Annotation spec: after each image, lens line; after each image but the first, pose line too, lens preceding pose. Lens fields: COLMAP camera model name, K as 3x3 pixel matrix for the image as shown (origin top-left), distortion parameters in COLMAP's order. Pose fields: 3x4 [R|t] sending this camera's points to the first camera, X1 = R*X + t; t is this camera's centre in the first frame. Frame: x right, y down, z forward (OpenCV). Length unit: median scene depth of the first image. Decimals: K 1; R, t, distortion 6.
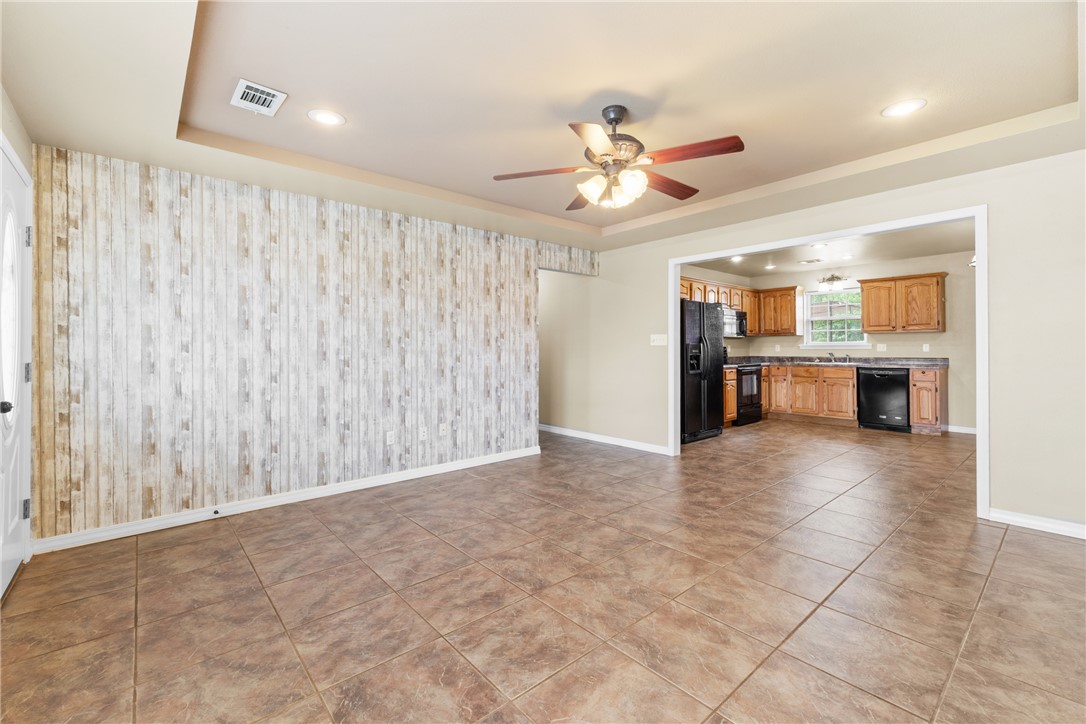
lens RADIAL K [[461.4, 0, 545.3], [0, 461.4, 347.0], [0, 0, 1]] dist [0.000442, 0.000153]
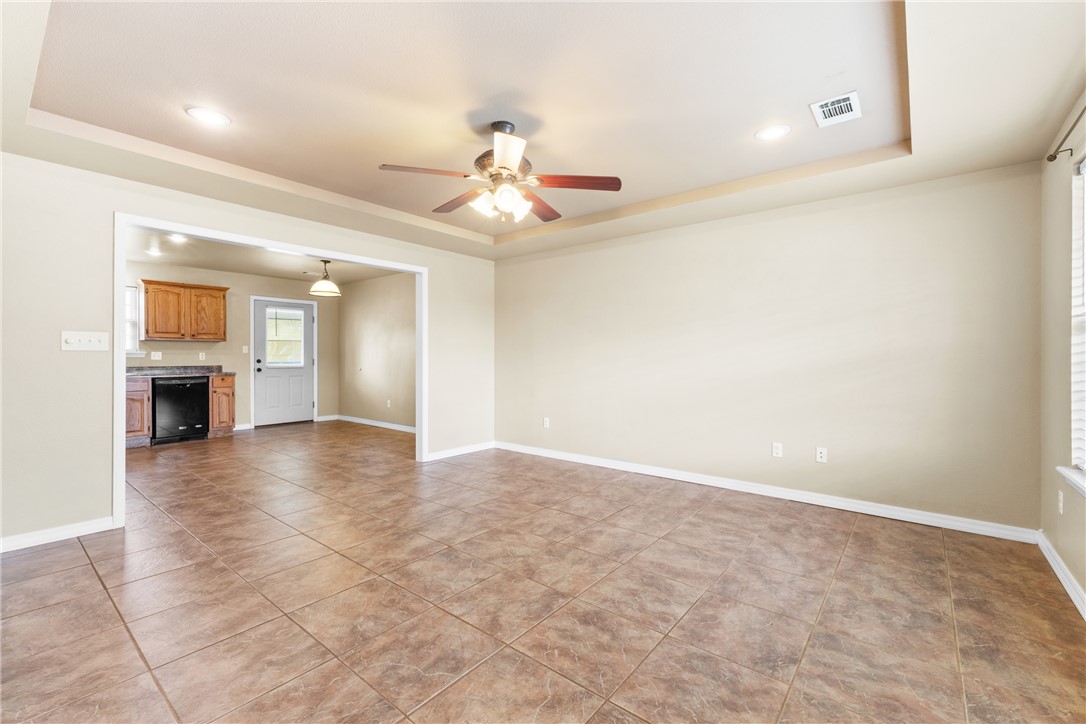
lens RADIAL K [[463.9, 0, 543.0], [0, 463.9, 362.0], [0, 0, 1]] dist [-0.000214, 0.000085]
pose [[-0.169960, -0.008627, 0.985413, -0.937091], [-0.003206, 0.999961, 0.008201, 0.009583], [-0.985446, -0.001766, -0.169982, 1.141050]]
